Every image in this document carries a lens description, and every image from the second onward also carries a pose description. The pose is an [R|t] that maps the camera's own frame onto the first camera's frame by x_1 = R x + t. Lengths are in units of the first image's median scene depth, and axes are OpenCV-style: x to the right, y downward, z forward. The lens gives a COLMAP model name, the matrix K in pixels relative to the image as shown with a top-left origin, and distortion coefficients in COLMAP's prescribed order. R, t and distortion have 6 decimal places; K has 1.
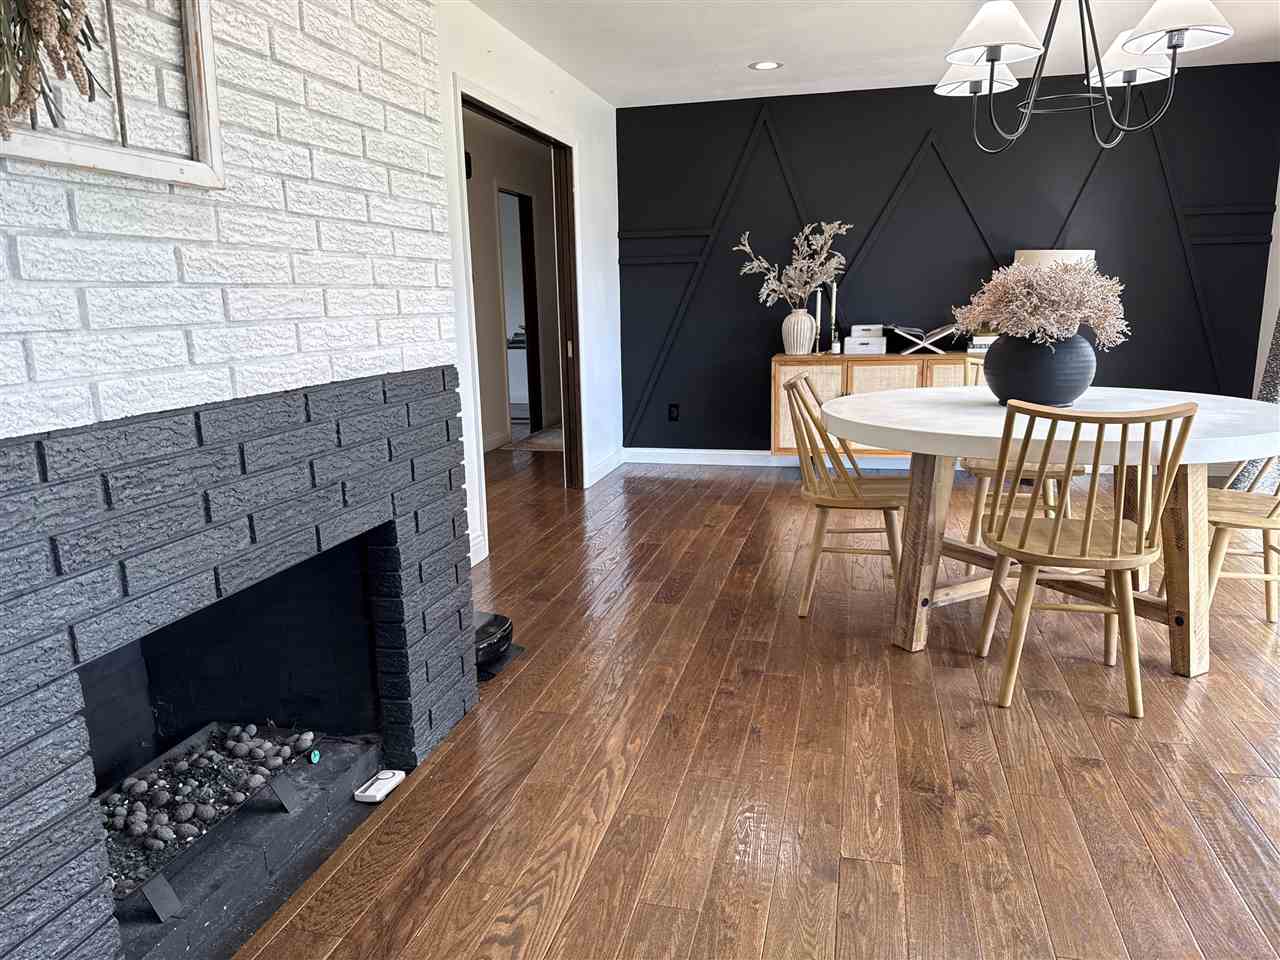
lens RADIAL K [[904.1, 0, 645.7], [0, 904.1, 486.1], [0, 0, 1]] dist [0.127906, -0.180377]
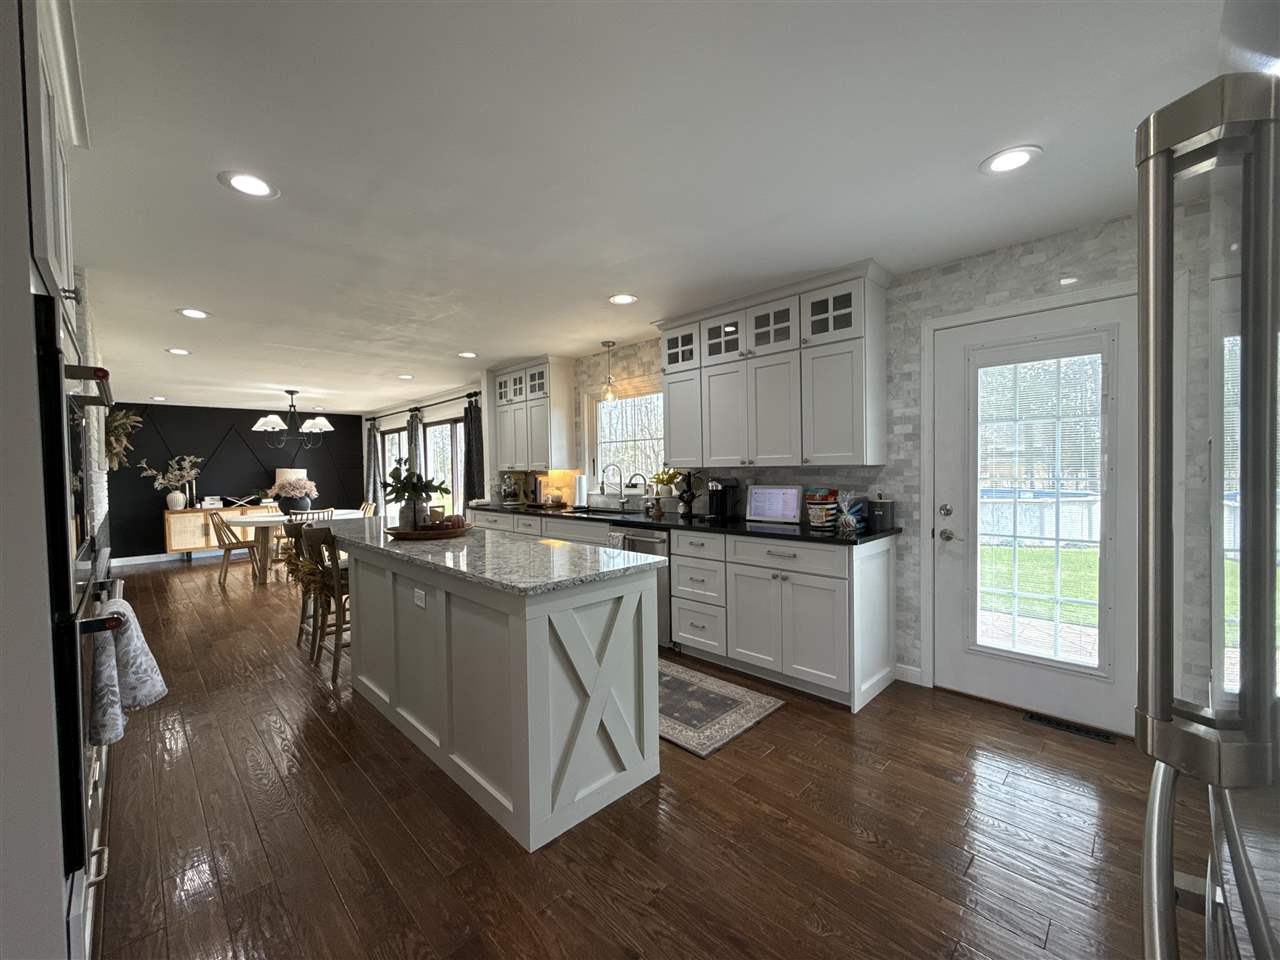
lens RADIAL K [[508.4, 0, 640.0], [0, 508.4, 480.0], [0, 0, 1]] dist [-0.000949, -0.000168]
pose [[0.519265, -0.011805, 0.854532, -0.335051], [0.181140, 0.978706, -0.096551, 0.124293], [-0.835196, 0.204926, 0.510346, -0.687824]]
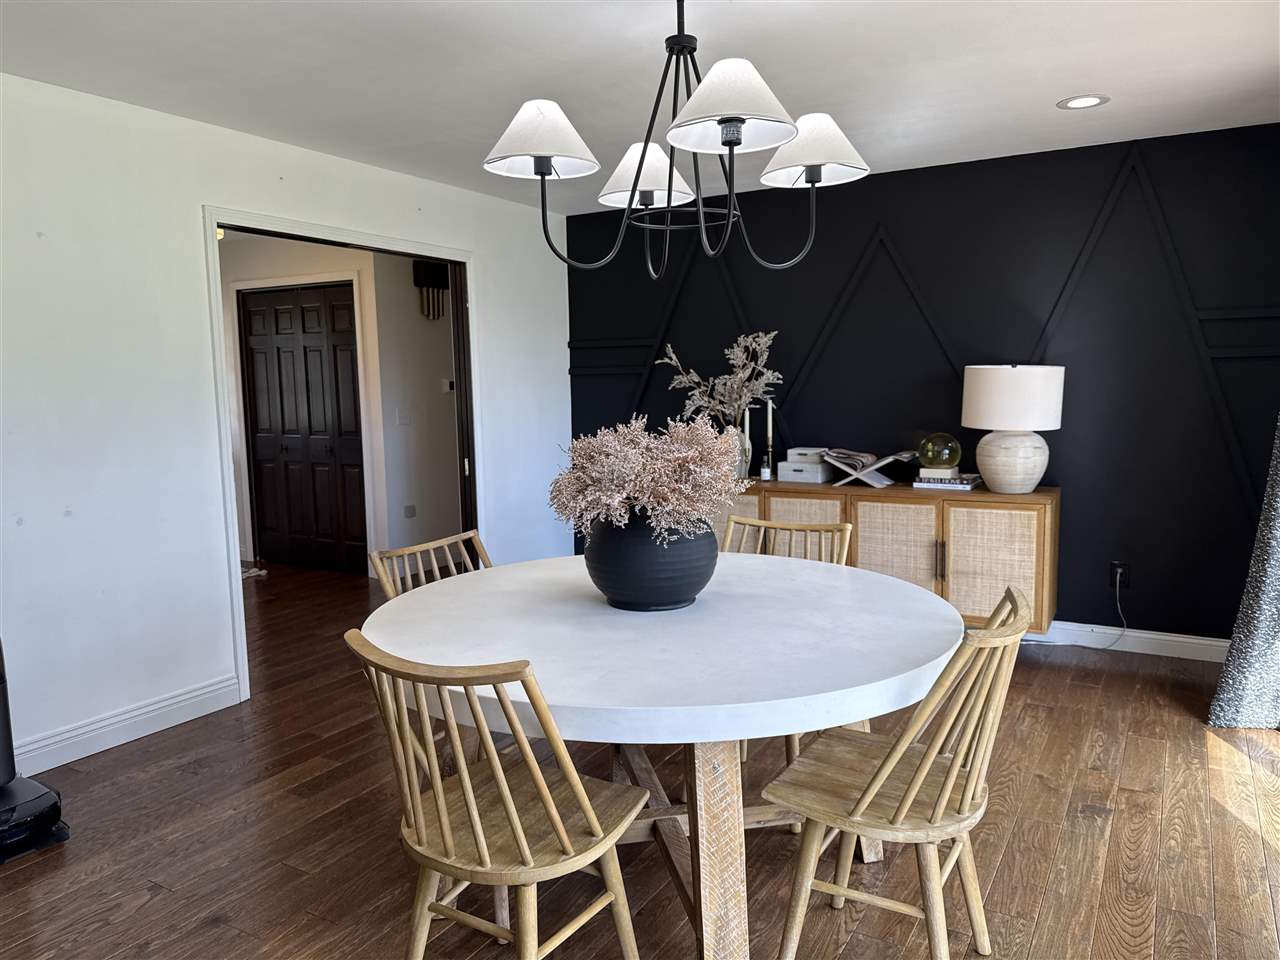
lens RADIAL K [[904.1, 0, 645.7], [0, 904.1, 486.1], [0, 0, 1]] dist [0.127906, -0.180377]
pose [[0.956413, 0.037862, -0.289553, 0.349845], [-0.061128, 0.995549, -0.071732, -0.071495], [0.285548, 0.086306, 0.954470, 0.146742]]
